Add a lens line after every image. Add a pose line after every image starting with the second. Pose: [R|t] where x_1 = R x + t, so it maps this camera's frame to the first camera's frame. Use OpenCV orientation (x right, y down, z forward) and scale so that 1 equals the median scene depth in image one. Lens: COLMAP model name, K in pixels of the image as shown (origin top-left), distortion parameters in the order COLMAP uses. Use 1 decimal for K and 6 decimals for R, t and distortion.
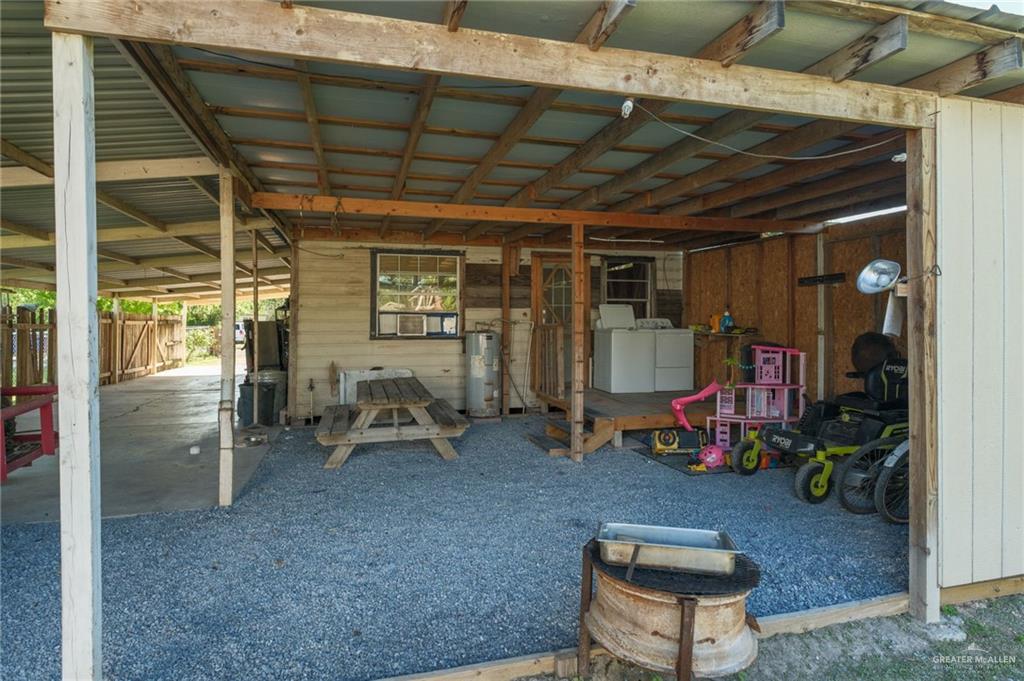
lens RADIAL K [[533.8, 0, 511.3], [0, 533.8, 372.2], [0, 0, 1]] dist [-0.000031, 0.000190]
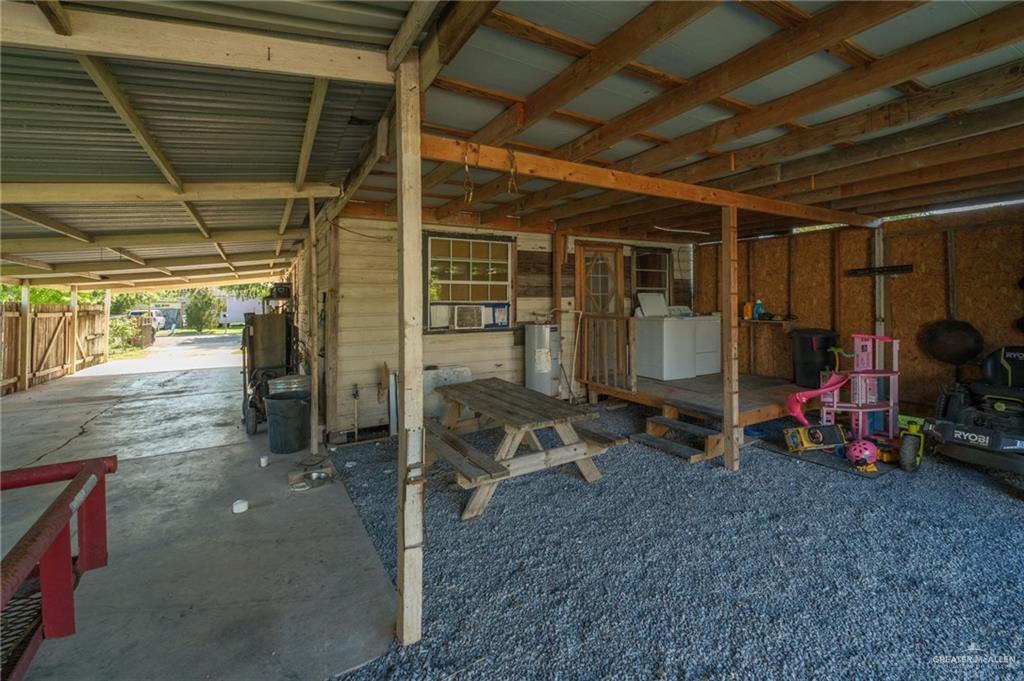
lens RADIAL K [[424.6, 0, 497.4], [0, 424.6, 334.1], [0, 0, 1]] dist [-0.001111, 0.000576]
pose [[0.967295, -0.028140, 0.252089, -0.310010], [0.033628, 0.999281, -0.017487, -0.044368], [-0.251416, 0.025393, 0.967546, 0.288287]]
